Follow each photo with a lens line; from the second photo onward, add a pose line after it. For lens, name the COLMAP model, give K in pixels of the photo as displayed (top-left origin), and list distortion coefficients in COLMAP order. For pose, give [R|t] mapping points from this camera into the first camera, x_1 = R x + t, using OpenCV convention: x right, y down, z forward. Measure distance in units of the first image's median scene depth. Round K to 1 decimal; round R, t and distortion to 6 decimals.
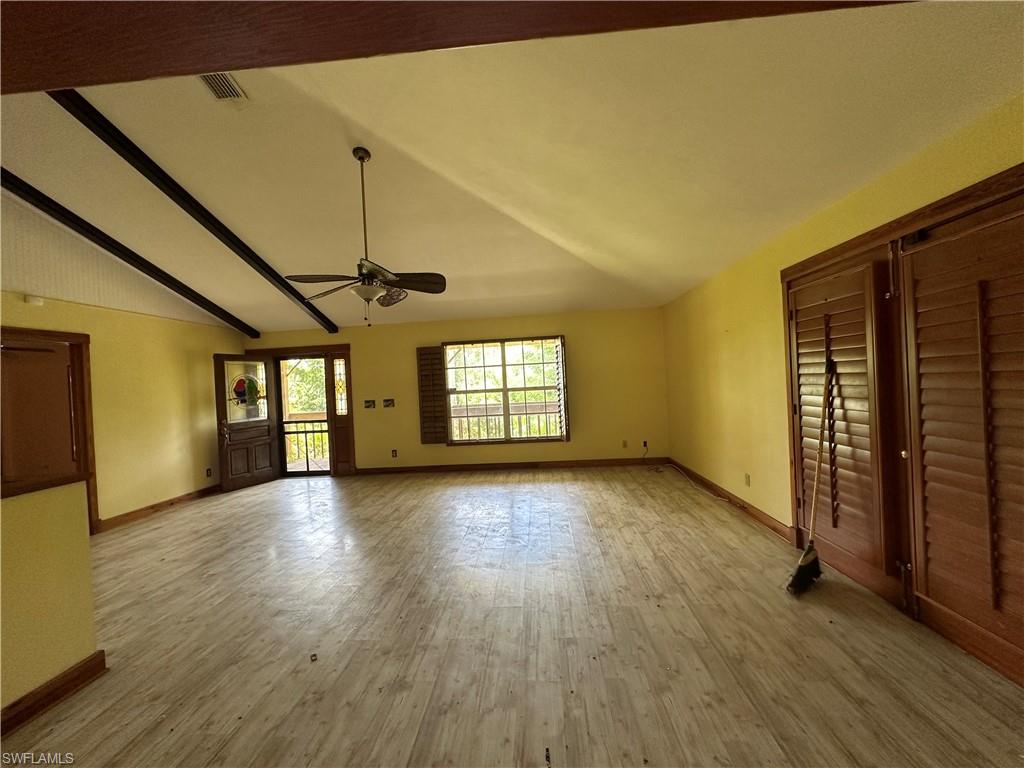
lens RADIAL K [[406.1, 0, 512.2], [0, 406.1, 382.5], [0, 0, 1]] dist [-0.003660, 0.000772]
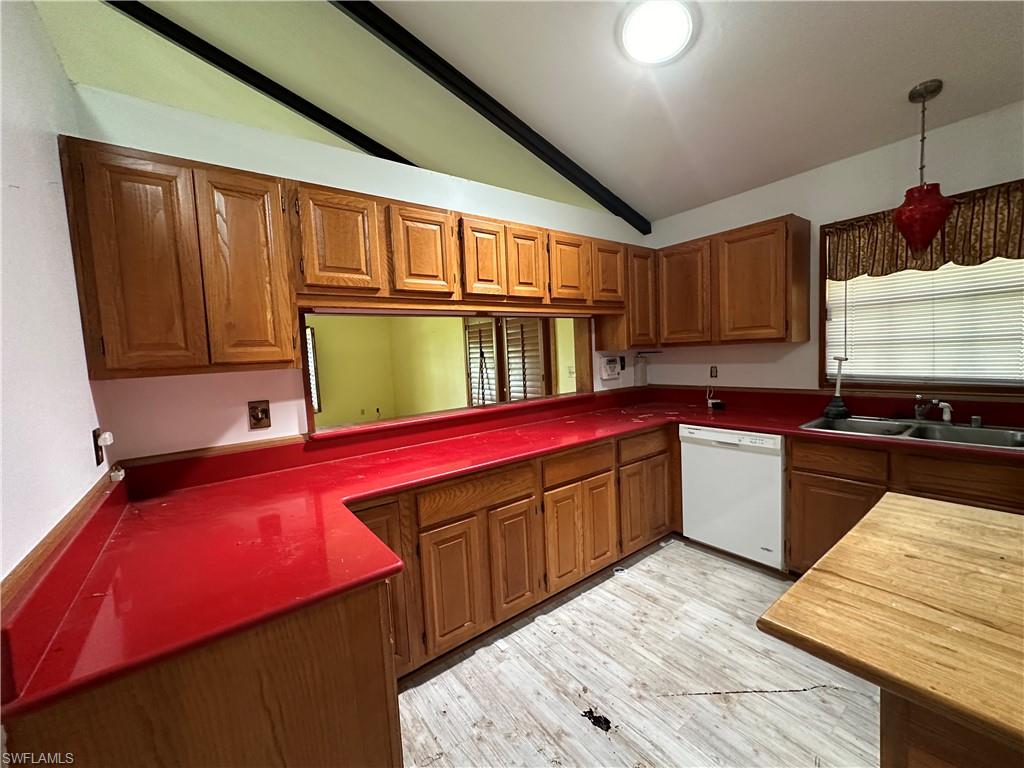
lens RADIAL K [[406.1, 0, 511.0], [0, 406.1, 384.4], [0, 0, 1]] dist [-0.003660, 0.000772]
pose [[0.760459, -0.032734, 0.648561, -0.493851], [0.009073, 0.999167, 0.039791, 0.037561], [-0.649323, -0.024375, 0.760122, -0.735706]]
